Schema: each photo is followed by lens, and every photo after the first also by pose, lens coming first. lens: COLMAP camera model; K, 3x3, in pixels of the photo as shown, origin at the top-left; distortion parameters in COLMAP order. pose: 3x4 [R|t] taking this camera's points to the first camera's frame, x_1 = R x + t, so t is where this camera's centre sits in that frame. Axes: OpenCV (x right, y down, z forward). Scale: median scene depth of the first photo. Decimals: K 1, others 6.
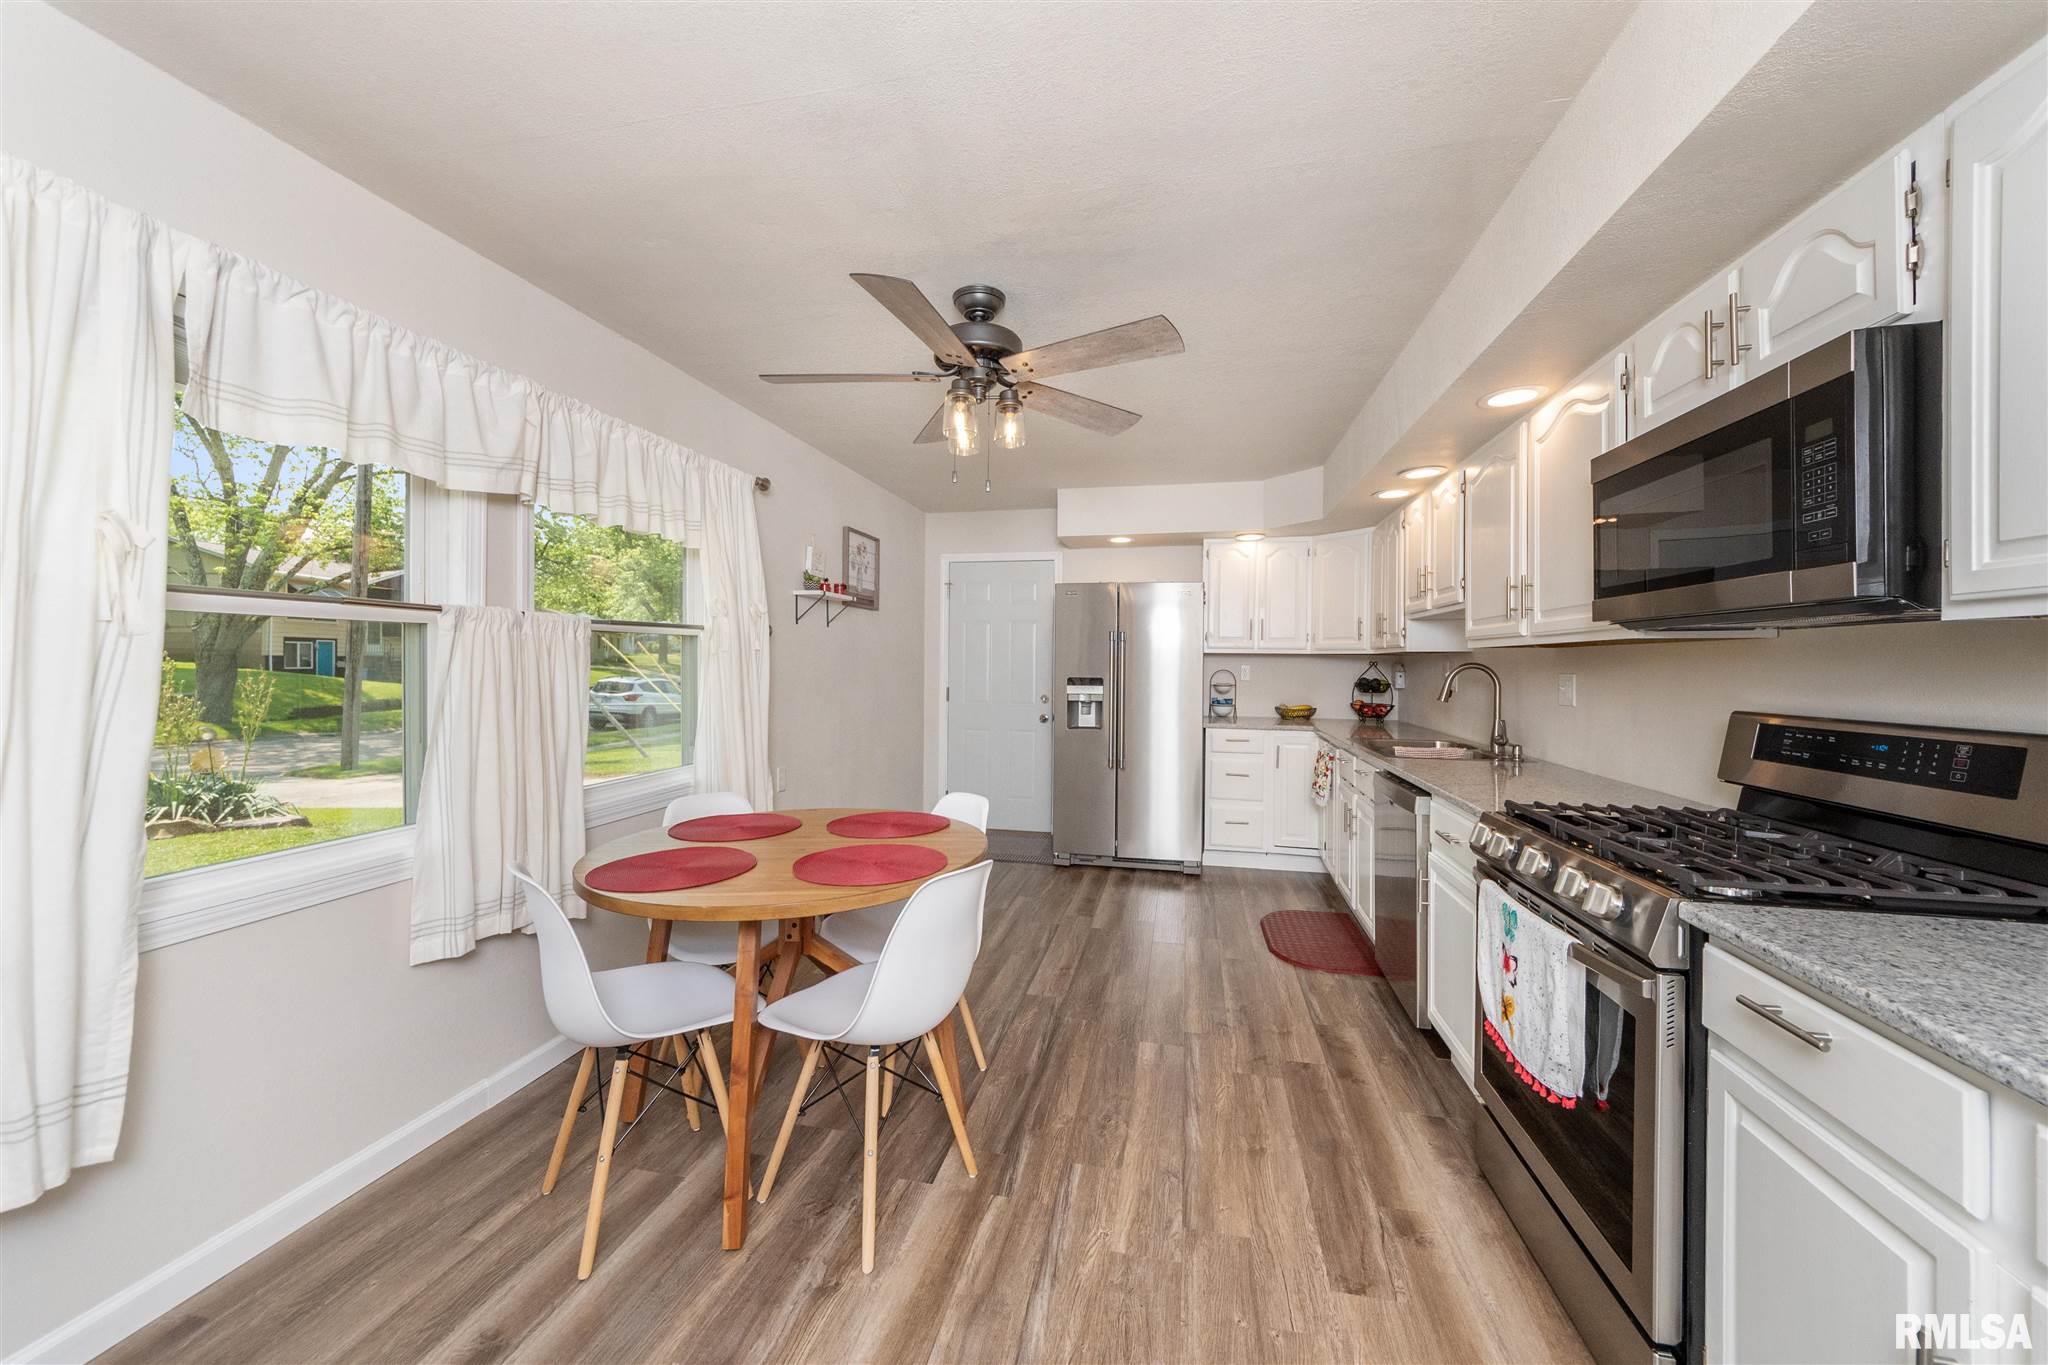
lens RADIAL K [[752.8, 0, 1027.6], [0, 752.8, 663.3], [0, 0, 1]] dist [0.001555, -0.000013]
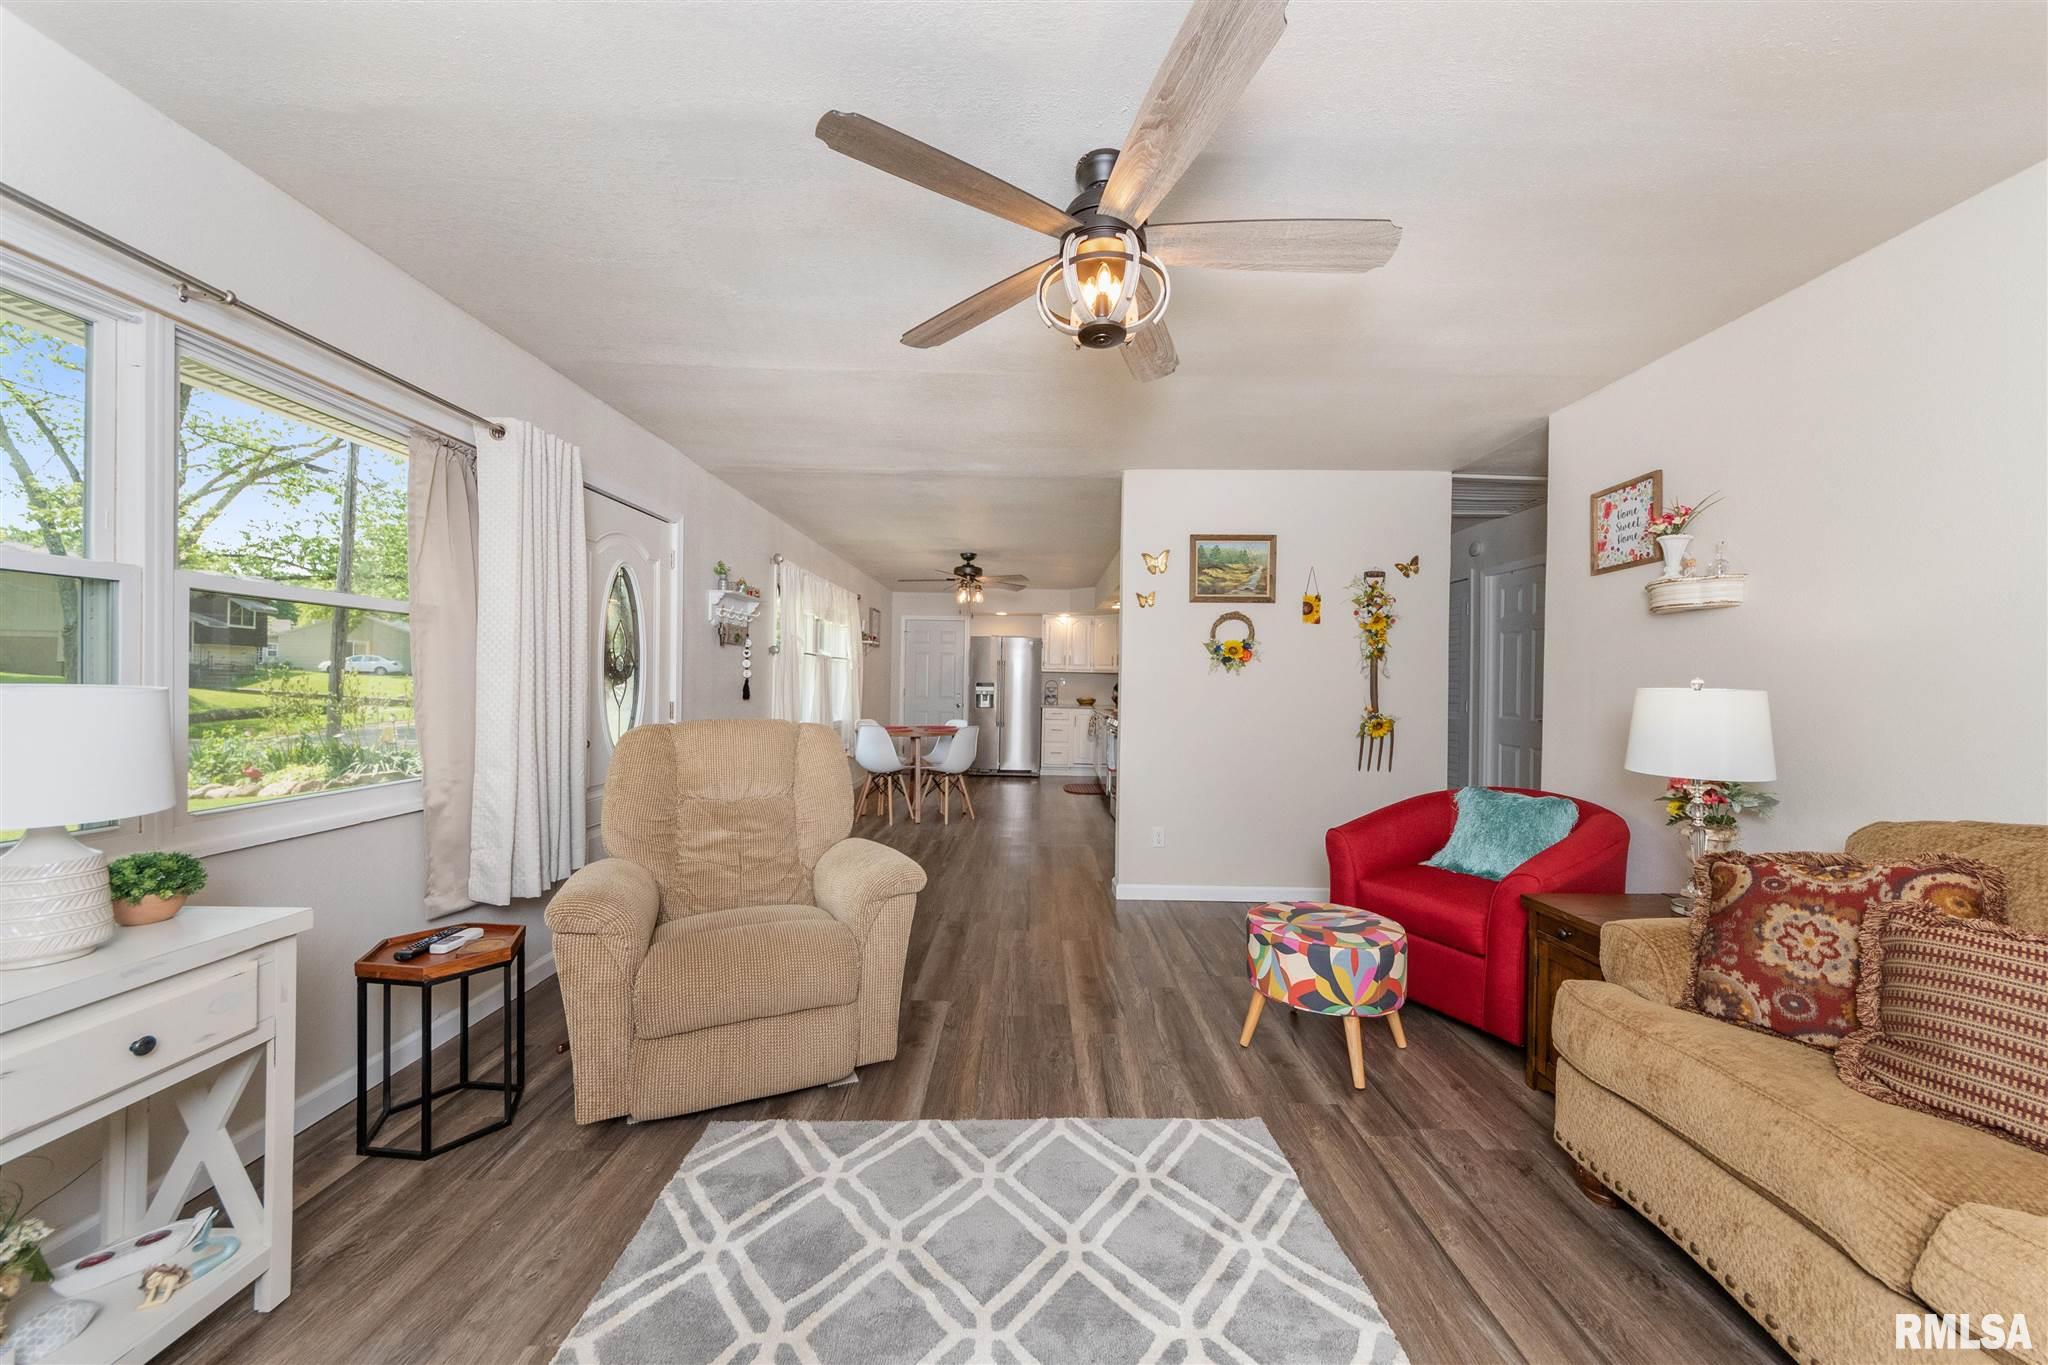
lens RADIAL K [[742.8, 0, 1030.7], [0, 742.8, 683.1], [0, 0, 1]] dist [0.001359, 0.000038]
pose [[0.978685, 0.009067, 0.205167, -0.427780], [-0.009521, 0.999954, 0.001226, 0.032011], [-0.205146, -0.003153, 0.978726, -1.980230]]
